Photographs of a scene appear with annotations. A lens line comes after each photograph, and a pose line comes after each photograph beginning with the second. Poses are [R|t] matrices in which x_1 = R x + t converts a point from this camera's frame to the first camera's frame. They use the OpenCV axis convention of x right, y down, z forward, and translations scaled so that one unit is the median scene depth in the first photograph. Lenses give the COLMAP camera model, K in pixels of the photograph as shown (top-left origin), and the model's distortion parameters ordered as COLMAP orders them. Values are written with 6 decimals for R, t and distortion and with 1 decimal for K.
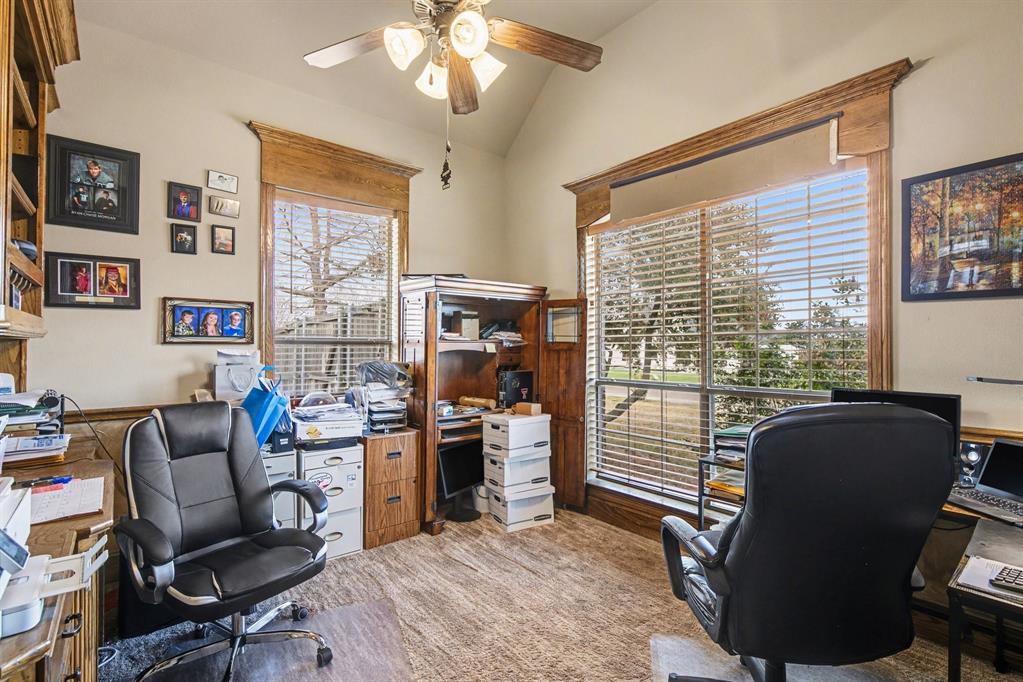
lens RADIAL K [[471.4, 0, 511.5], [0, 471.4, 343.3], [0, 0, 1]] dist [0.002182, 0.000370]
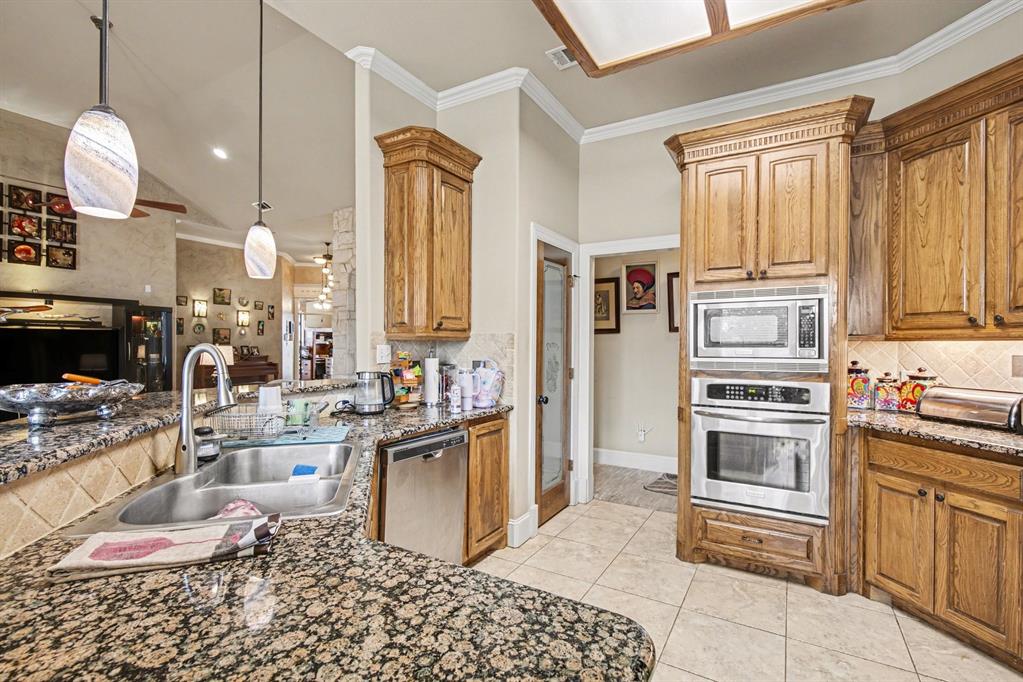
lens RADIAL K [[471.4, 0, 511.6], [0, 471.4, 341.6], [0, 0, 1]] dist [0.002182, 0.000370]
pose [[0.943758, 0.005189, 0.330597, 0.128572], [-0.007724, 0.999950, 0.006355, -0.046266], [-0.330548, -0.008552, 0.943750, -3.896993]]
